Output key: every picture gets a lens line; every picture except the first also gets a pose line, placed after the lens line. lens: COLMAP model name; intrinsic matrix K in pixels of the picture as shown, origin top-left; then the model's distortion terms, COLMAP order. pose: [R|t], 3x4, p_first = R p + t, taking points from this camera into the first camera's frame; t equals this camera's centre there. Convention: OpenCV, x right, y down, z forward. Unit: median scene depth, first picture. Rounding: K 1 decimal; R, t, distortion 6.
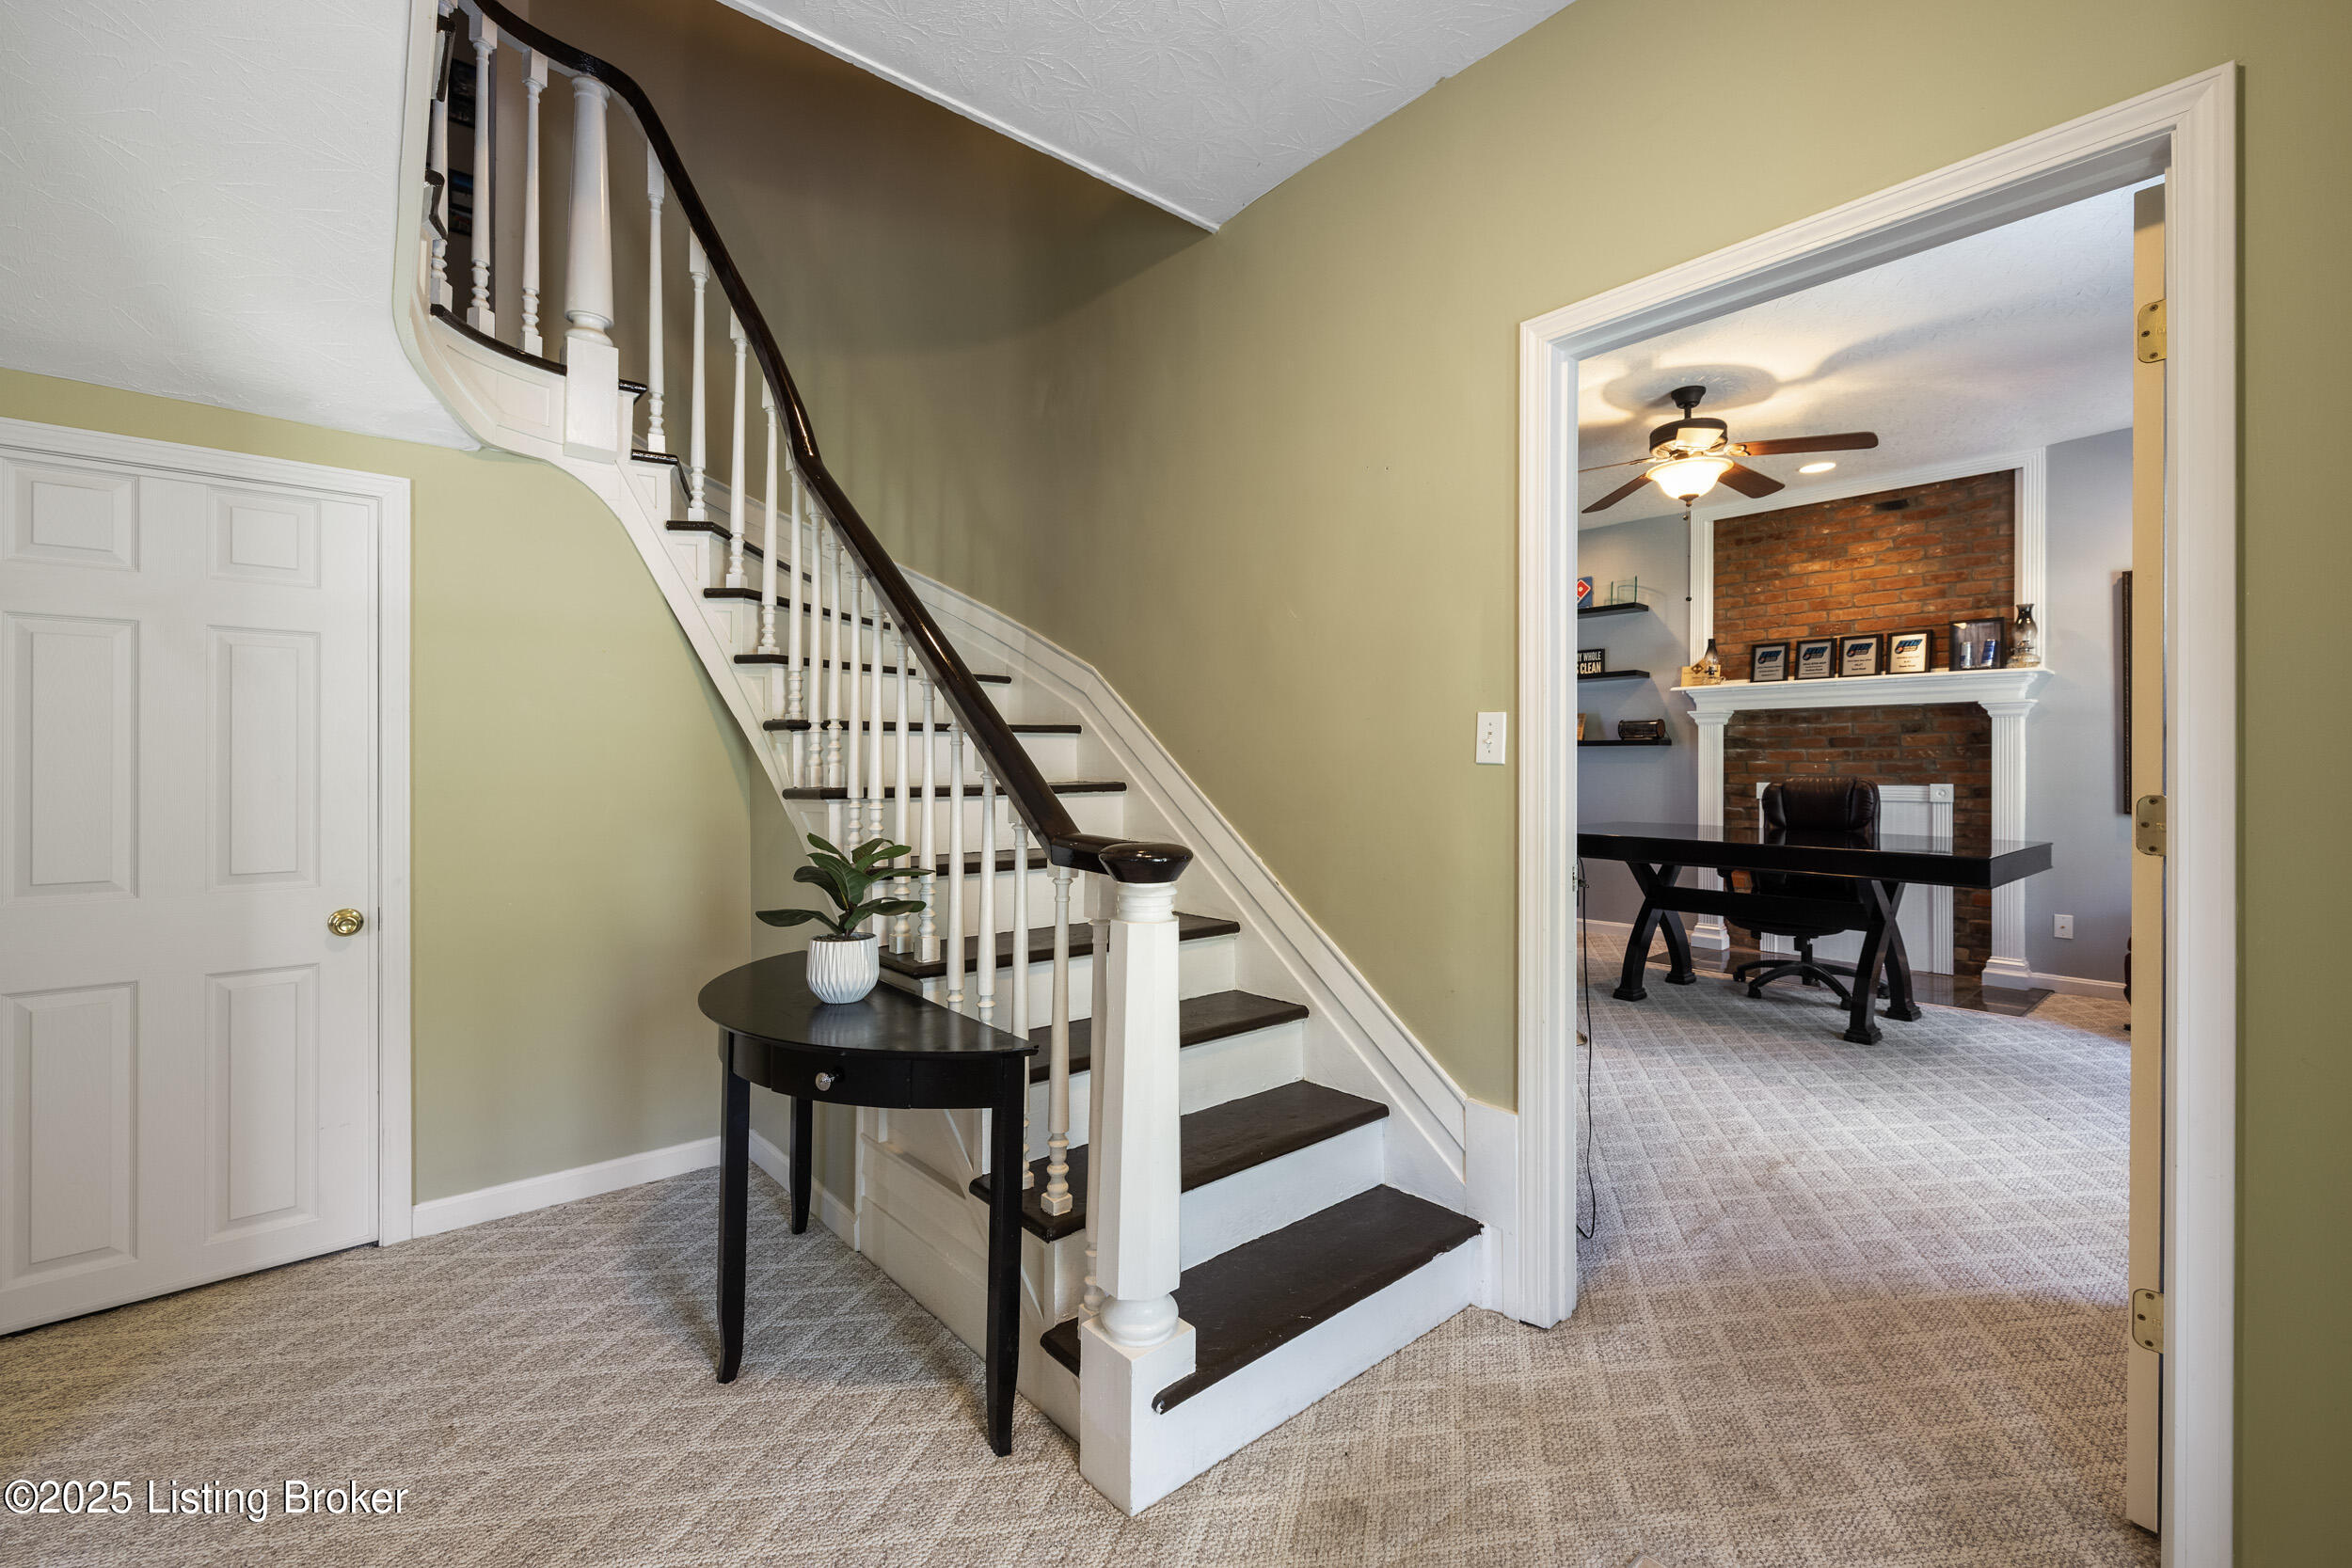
lens RADIAL K [[1000.8, 0, 1179.0], [0, 1000.8, 771.5], [0, 0, 1]] dist [0.003168, -0.001174]
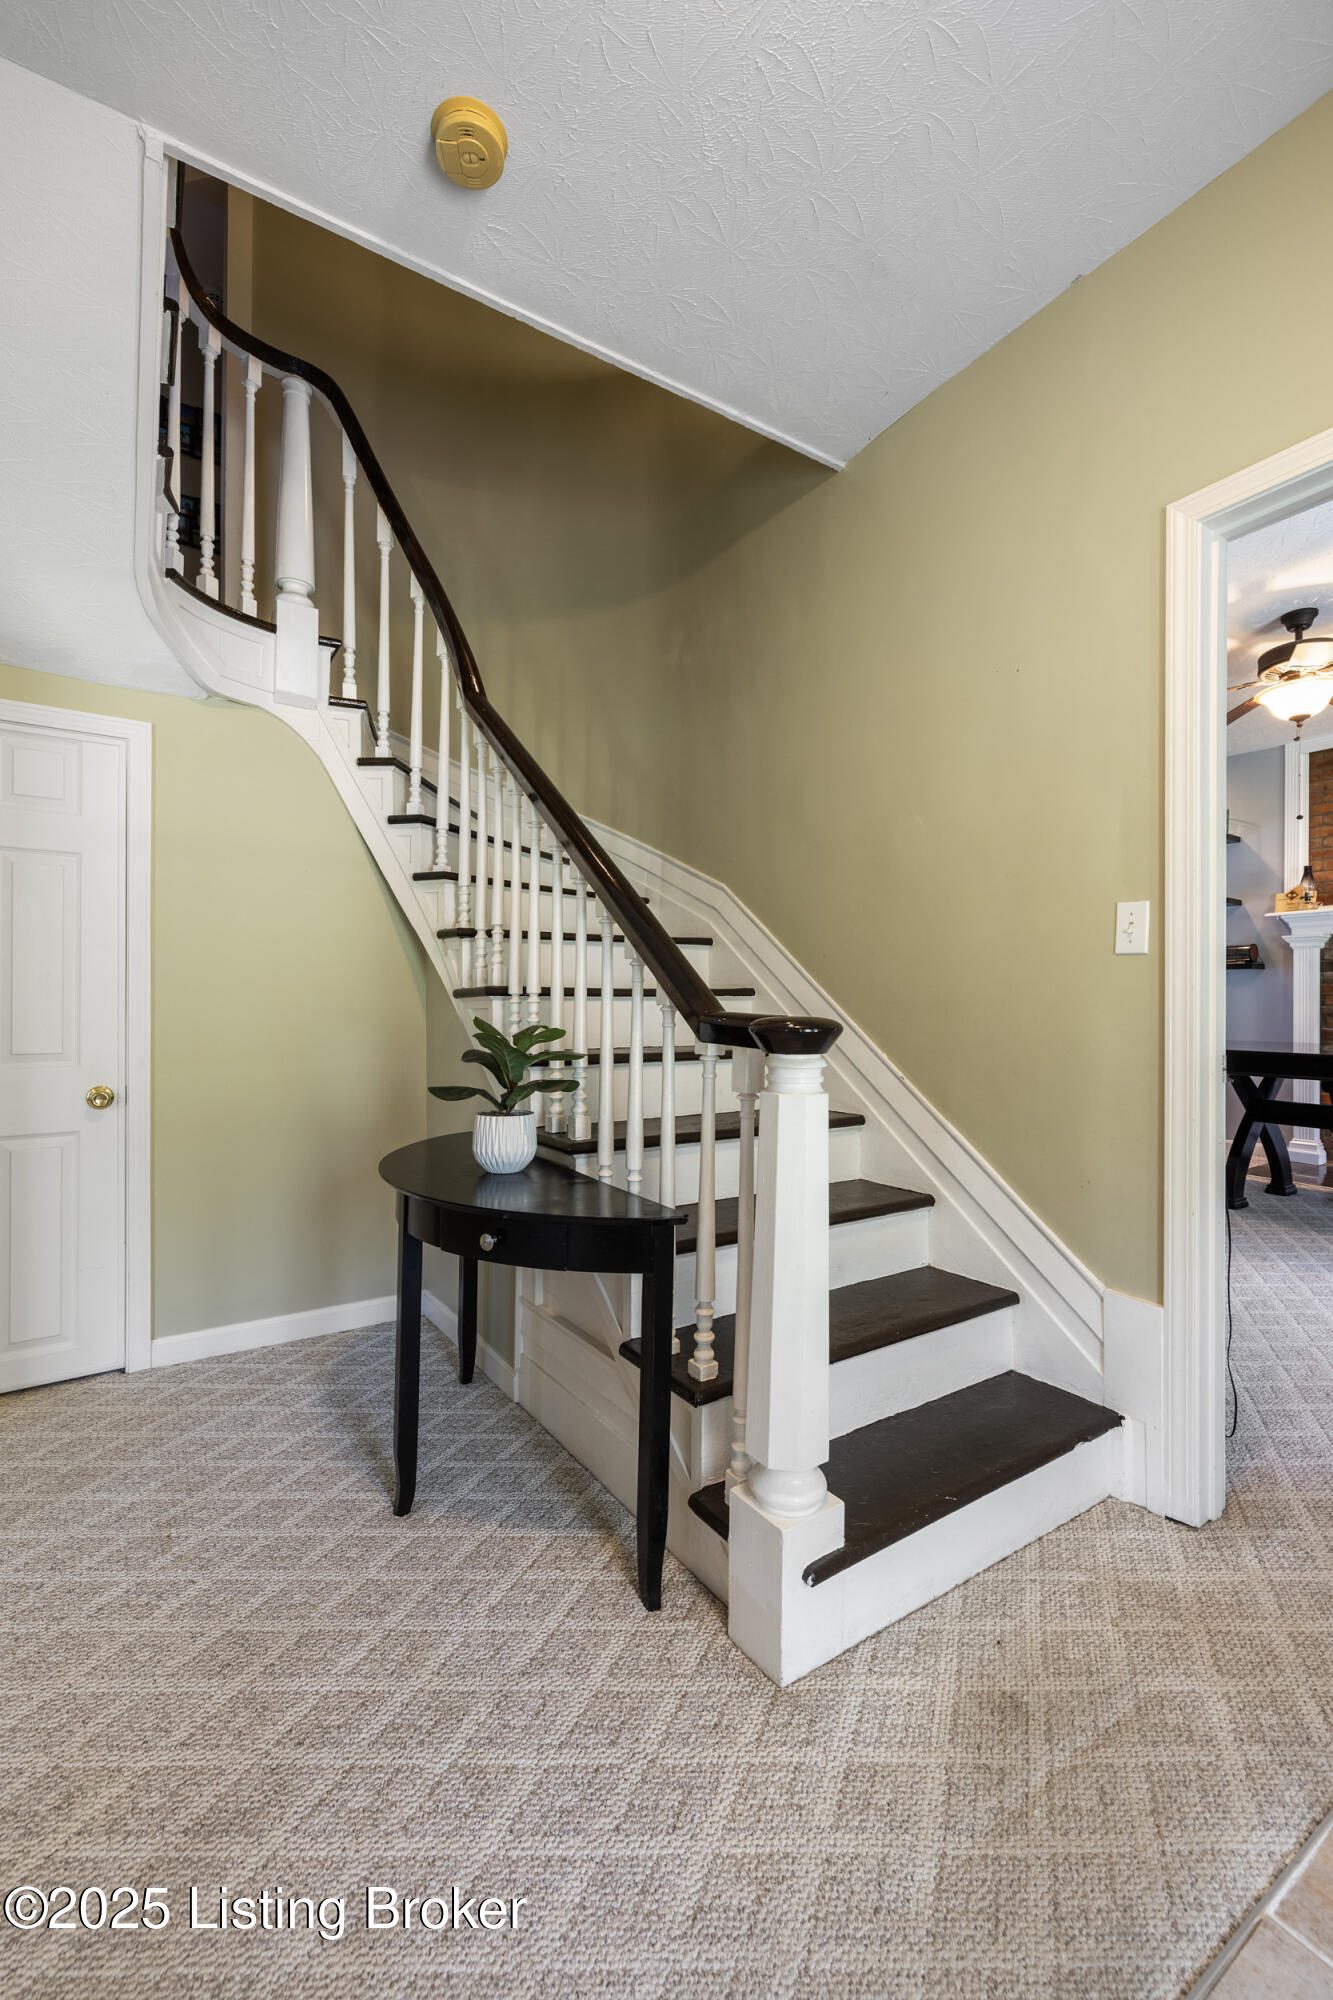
lens RADIAL K [[851.1, 0, 665.9], [0, 851.1, 1002.2], [0, 0, 1]] dist [0.003168, -0.001174]
pose [[0.990874, 0.000491, -0.134788, -0.033001], [-0.001153, 0.999988, -0.004836, 0.043655], [0.134784, 0.004948, 0.990863, 0.094189]]
